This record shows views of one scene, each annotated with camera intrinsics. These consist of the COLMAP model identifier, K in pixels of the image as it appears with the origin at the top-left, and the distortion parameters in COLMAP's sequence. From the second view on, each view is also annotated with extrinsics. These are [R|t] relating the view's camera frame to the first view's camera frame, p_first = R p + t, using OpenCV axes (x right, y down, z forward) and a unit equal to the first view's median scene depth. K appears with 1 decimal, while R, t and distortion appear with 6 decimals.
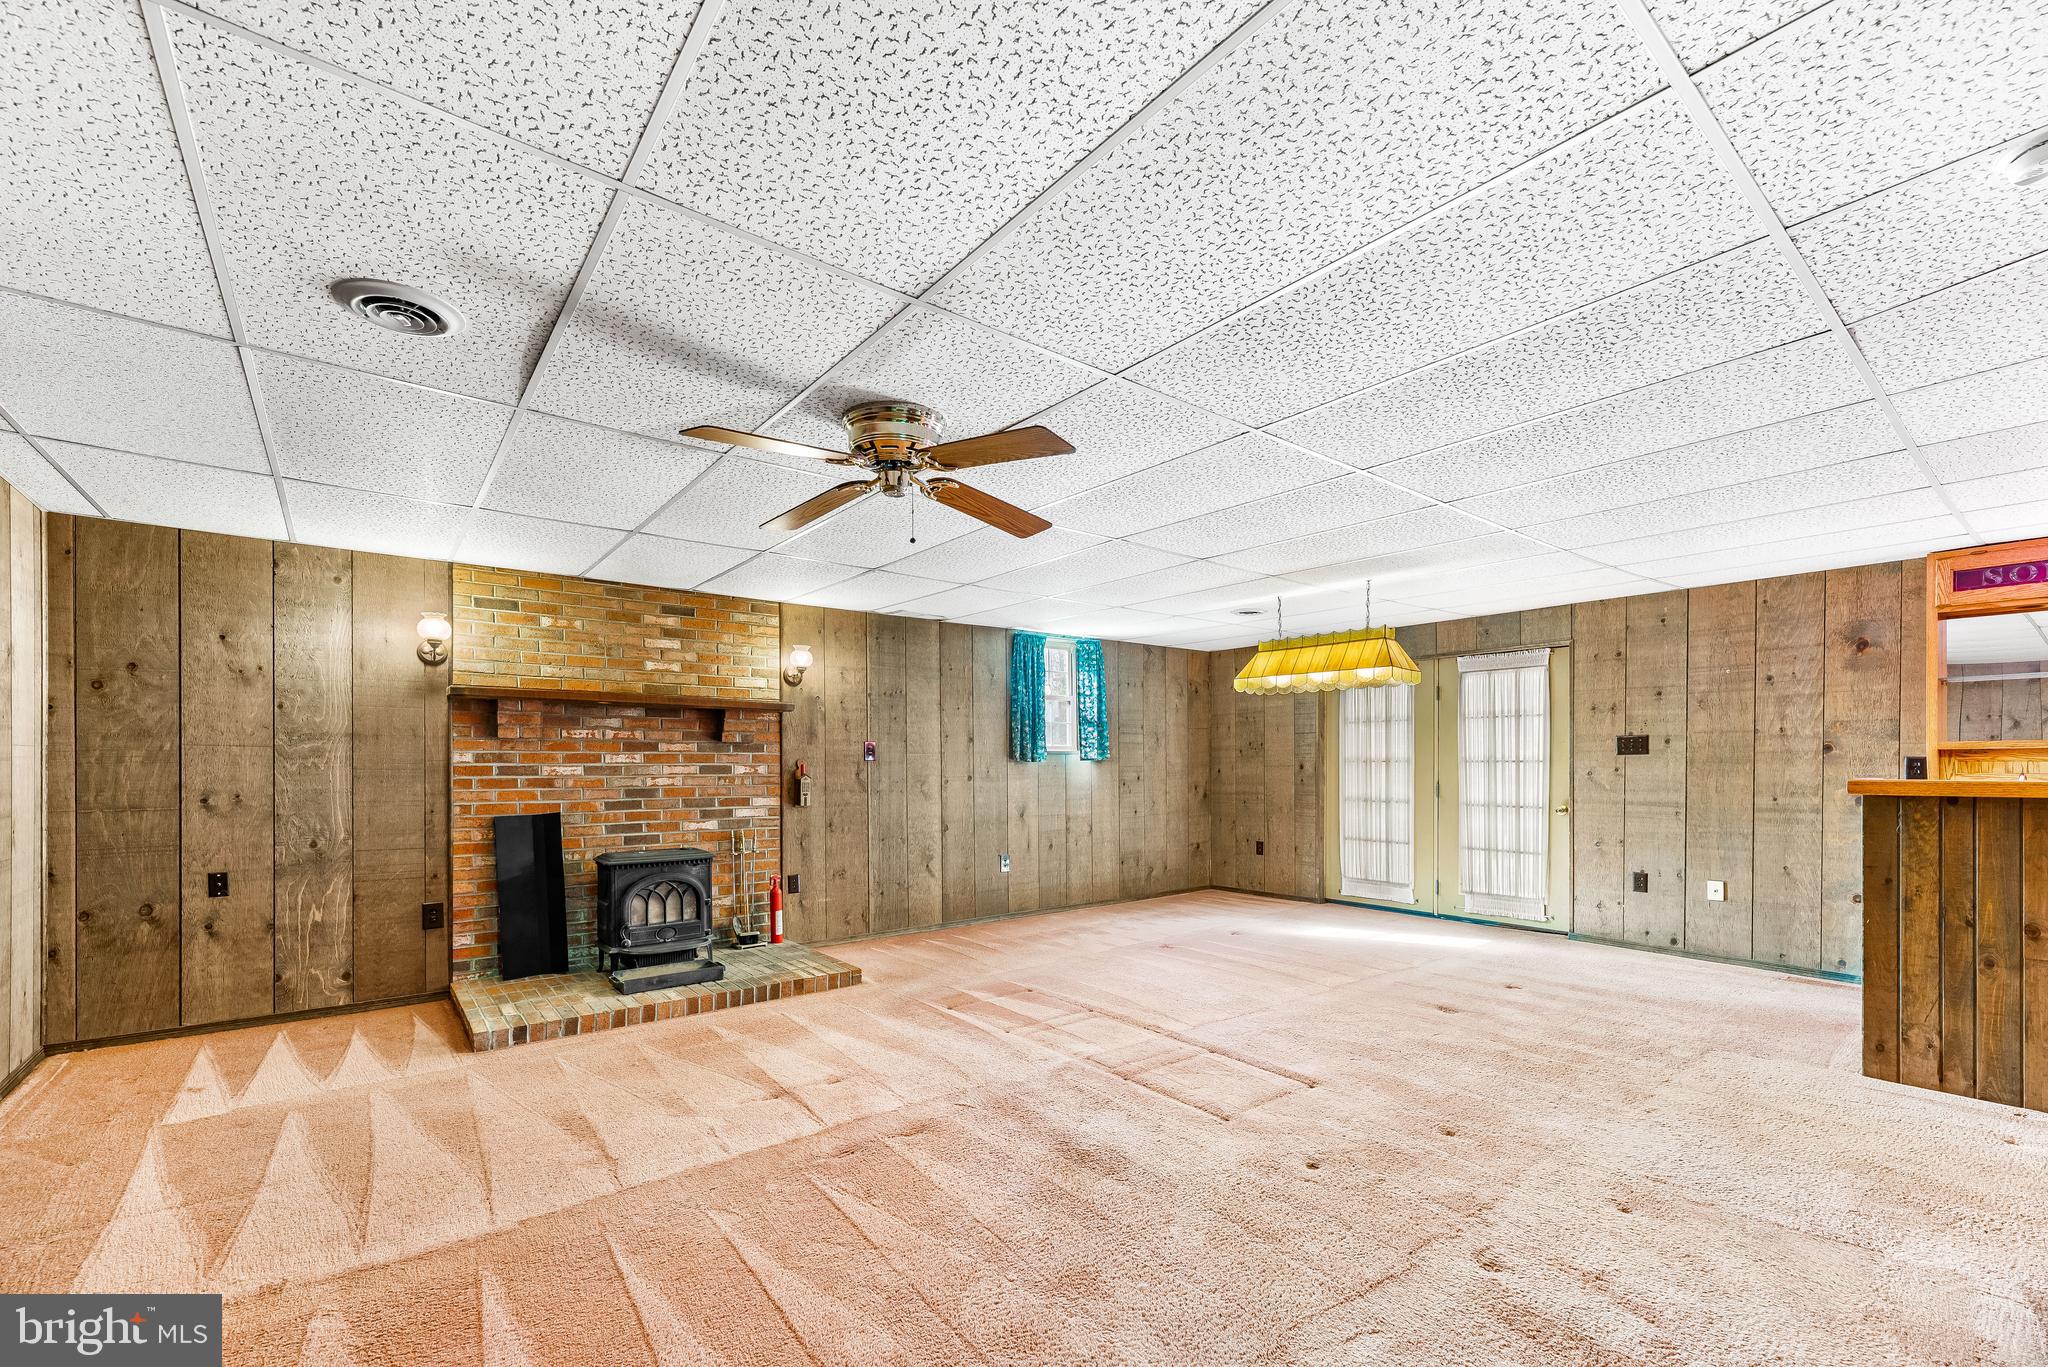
lens RADIAL K [[835.3, 0, 985.5], [0, 835.3, 771.2], [0, 0, 1]] dist [0.002565, -0.001941]
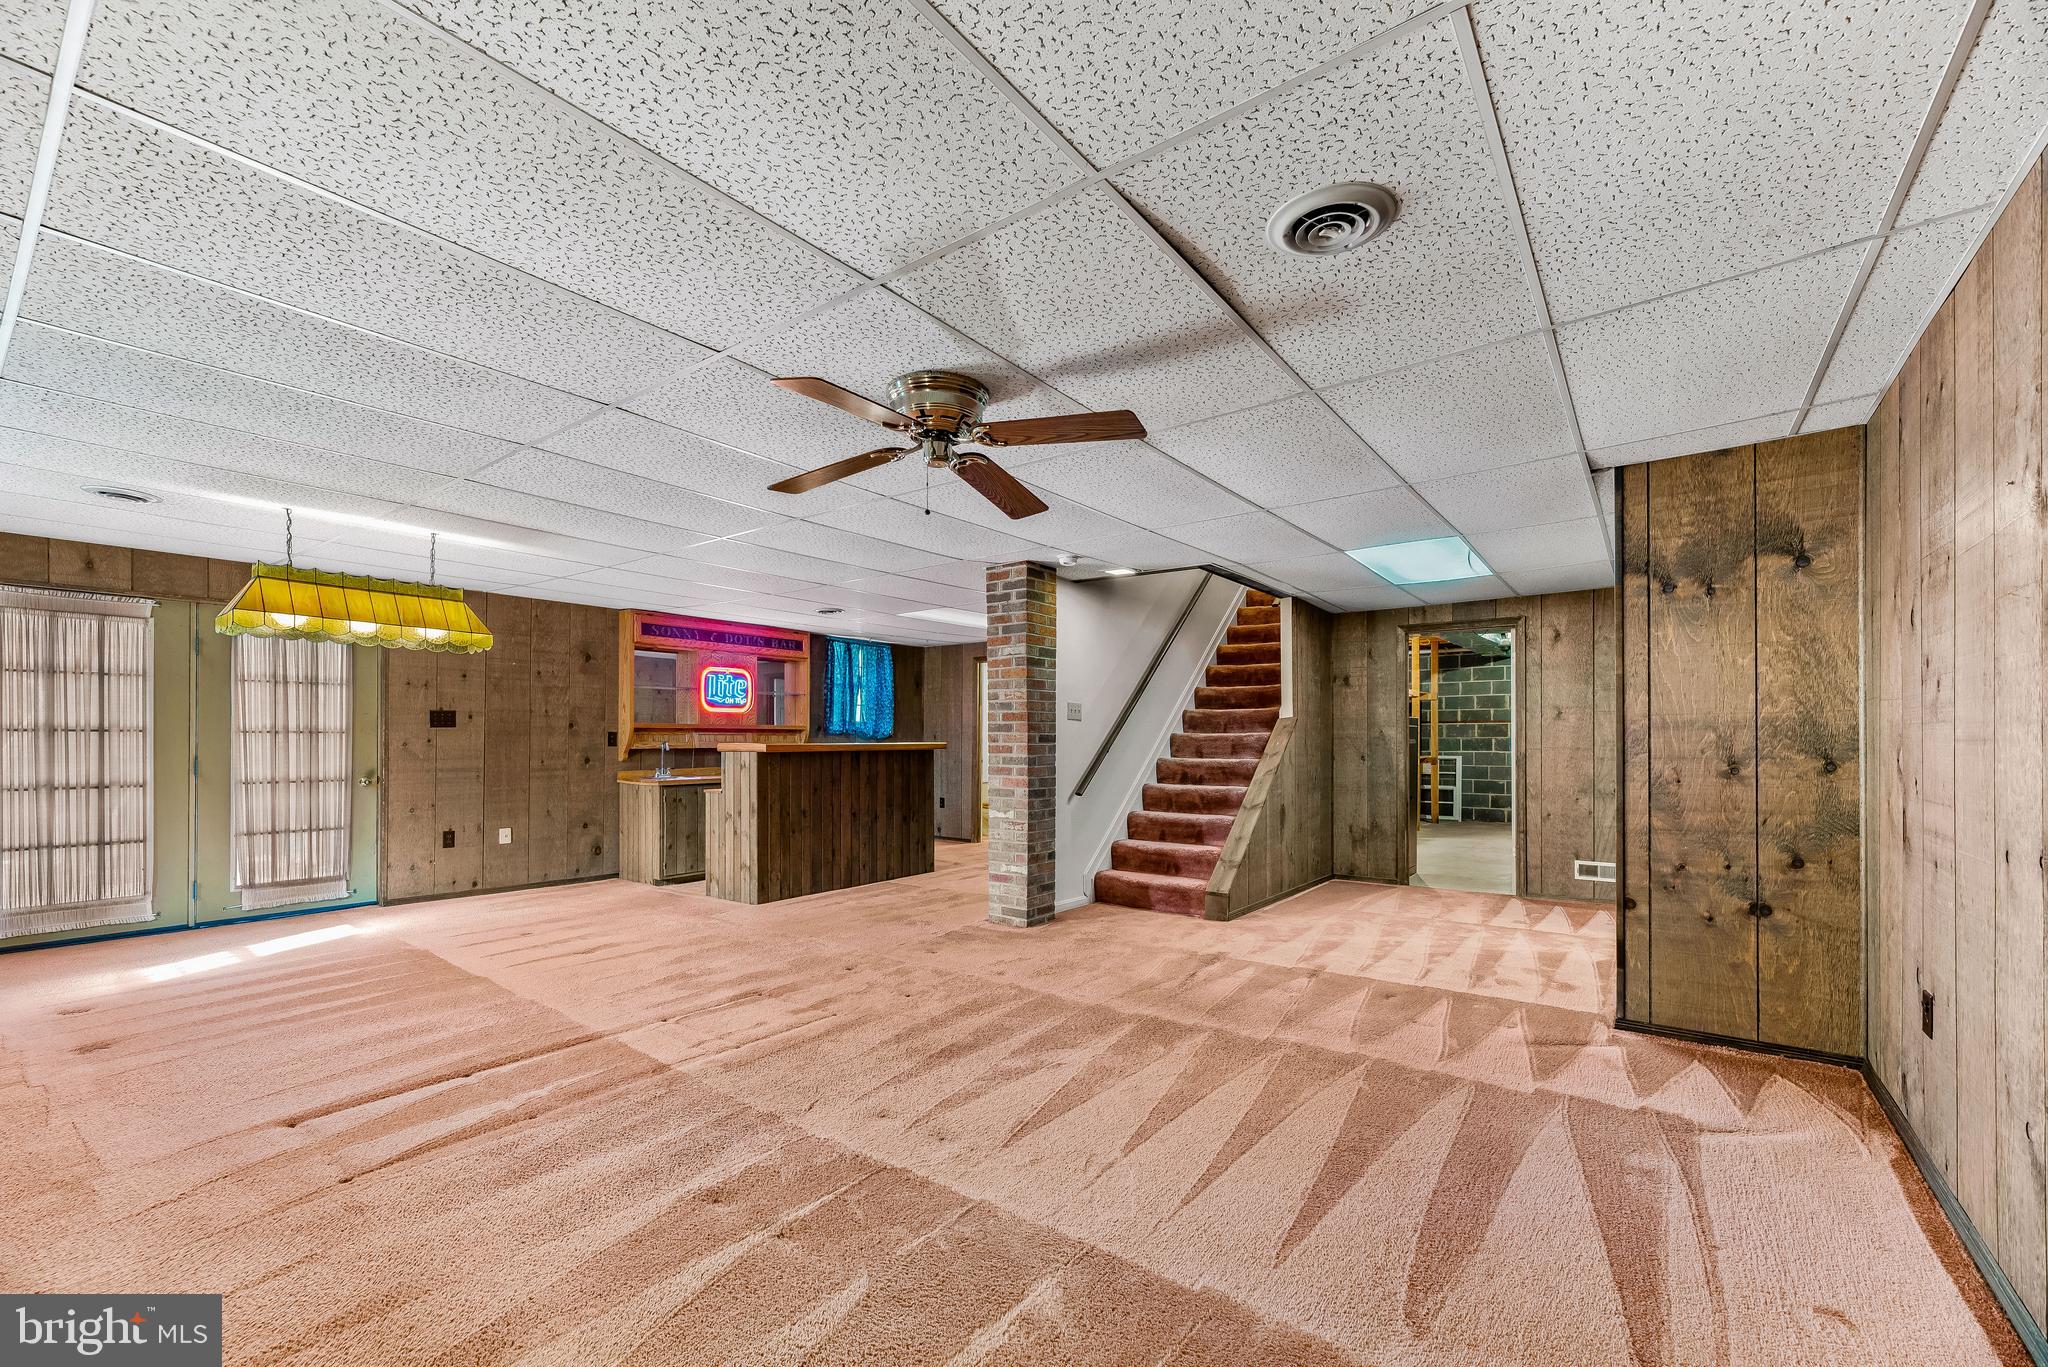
lens RADIAL K [[835.3, 0, 1018.0], [0, 835.3, 735.7], [0, 0, 1]] dist [0.002565, -0.001941]
pose [[-0.277977, 0.005678, 0.960571, -0.597301], [0.007549, 0.999965, -0.003726, 0.002023], [-0.960558, 0.006216, -0.278010, 0.641027]]
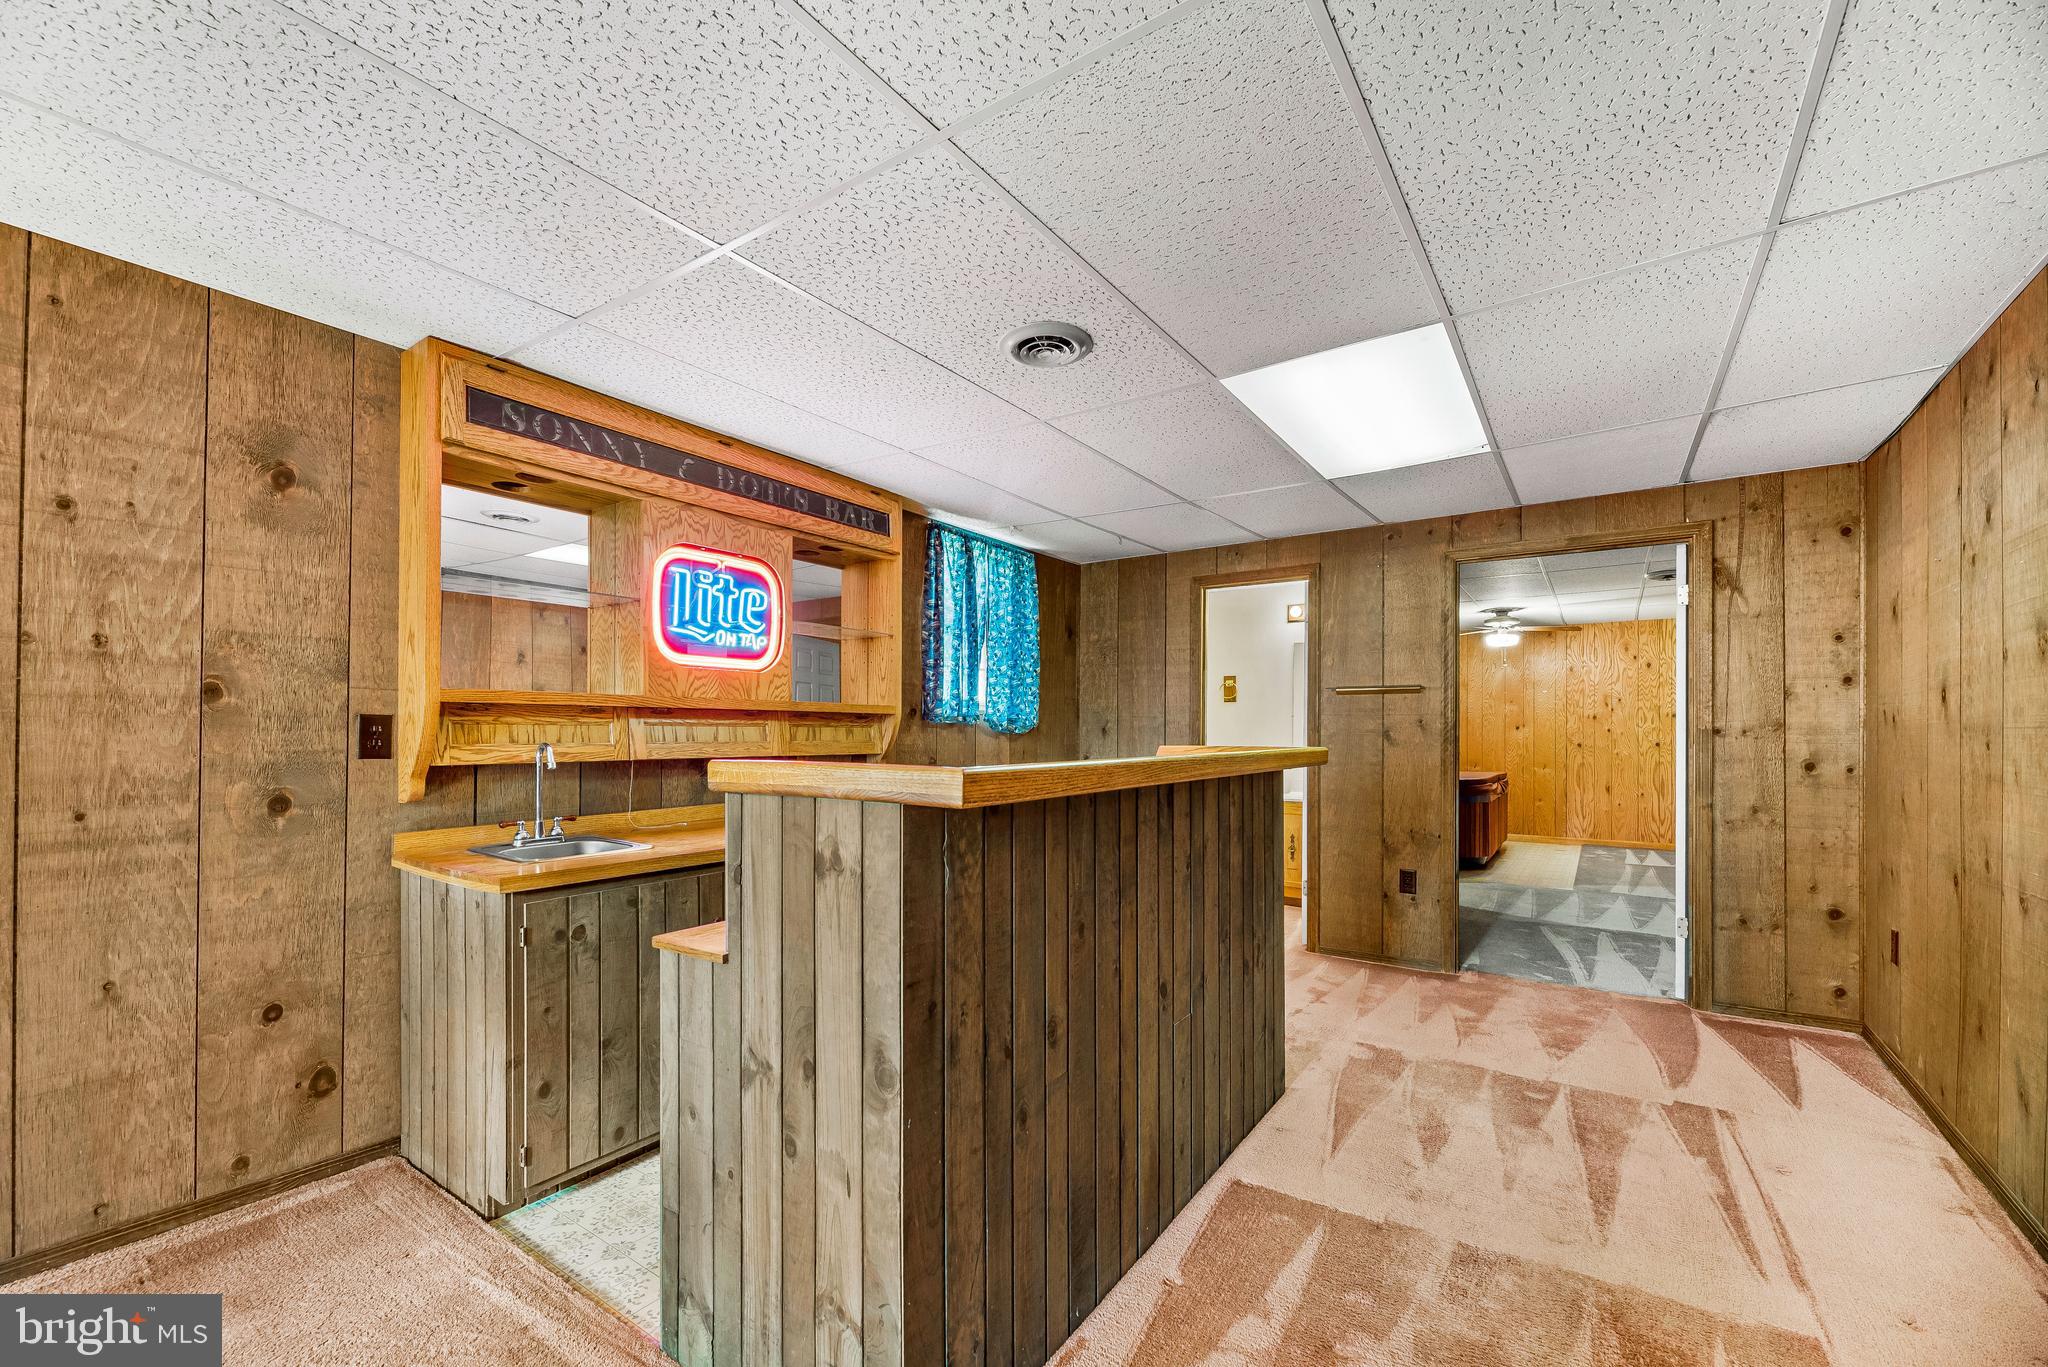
lens RADIAL K [[835.3, 0, 1020.8], [0, 835.3, 729.2], [0, 0, 1]] dist [0.002565, -0.001941]
pose [[-0.316653, 0.005237, 0.948527, 0.442073], [0.005549, 0.999978, -0.003669, -0.003317], [-0.948525, 0.004101, -0.316675, 0.716904]]
